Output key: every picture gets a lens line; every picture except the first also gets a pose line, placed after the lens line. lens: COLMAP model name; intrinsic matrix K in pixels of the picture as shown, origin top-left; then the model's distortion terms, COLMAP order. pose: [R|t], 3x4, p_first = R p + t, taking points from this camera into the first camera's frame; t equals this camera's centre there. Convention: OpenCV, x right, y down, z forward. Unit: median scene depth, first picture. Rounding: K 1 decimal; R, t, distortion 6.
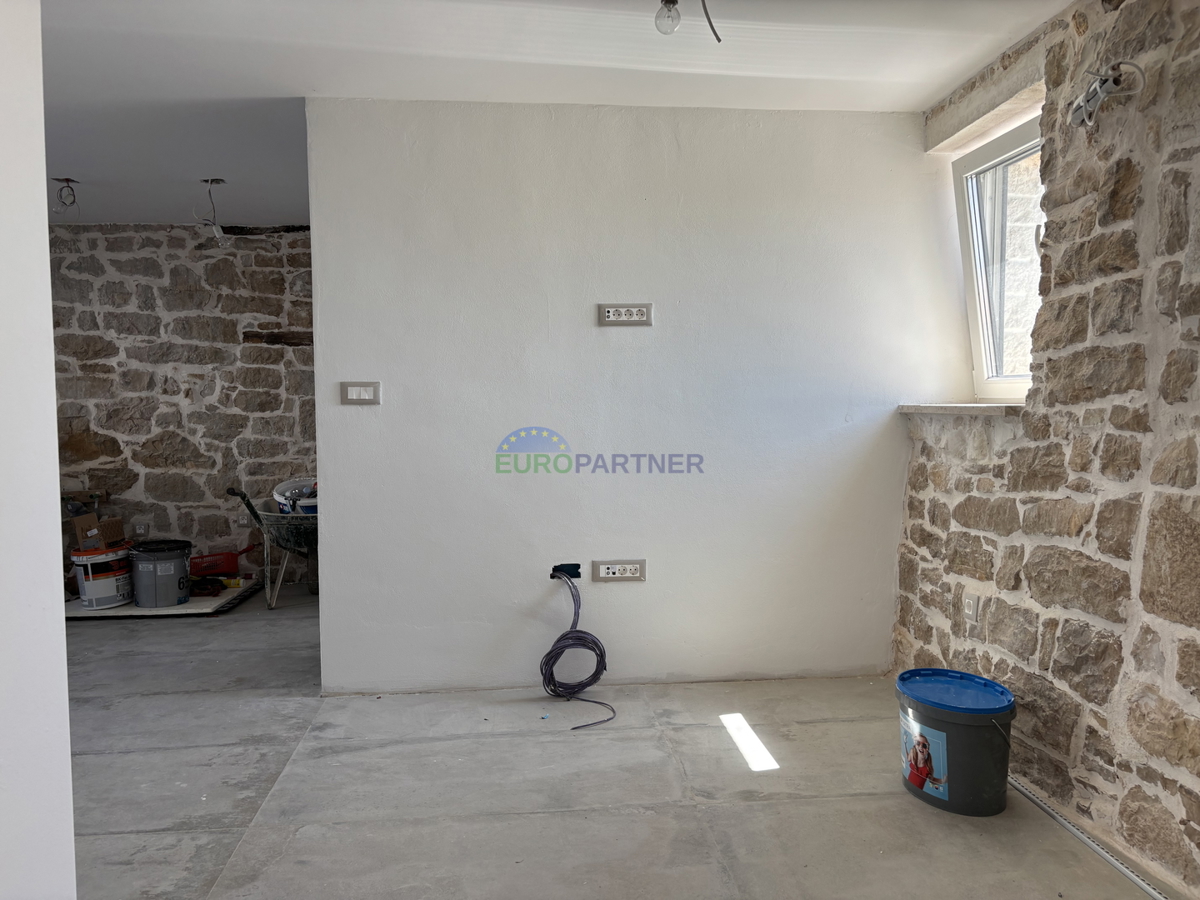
lens RADIAL K [[907.0, 0, 602.1], [0, 907.0, 457.9], [0, 0, 1]] dist [0.000533, 0.021639]
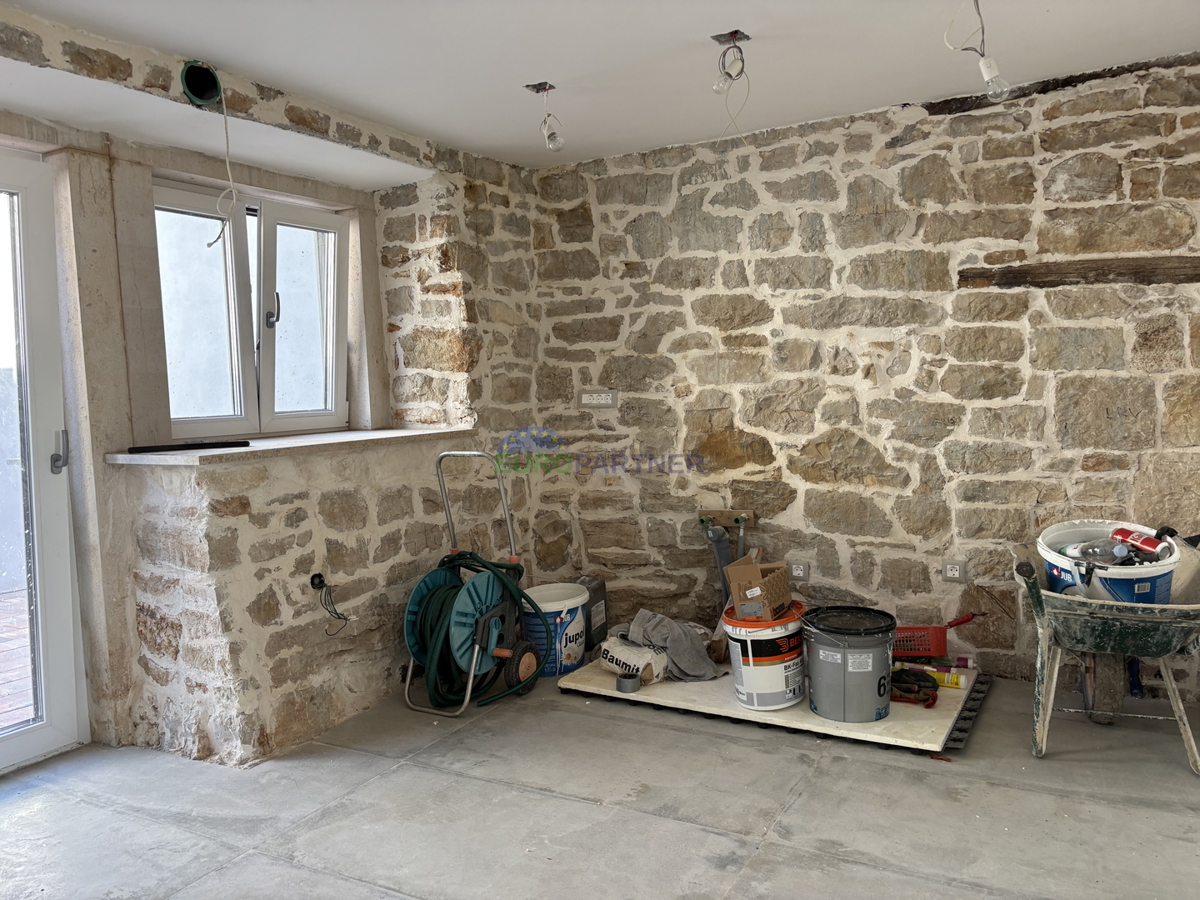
lens RADIAL K [[907.0, 0, 599.8], [0, 907.0, 446.6], [0, 0, 1]] dist [0.000533, 0.021639]
pose [[0.827168, 0.019136, -0.561629, -0.247729], [-0.005625, 0.999652, 0.025776, -0.032999], [0.561926, -0.018162, 0.826988, 0.345683]]
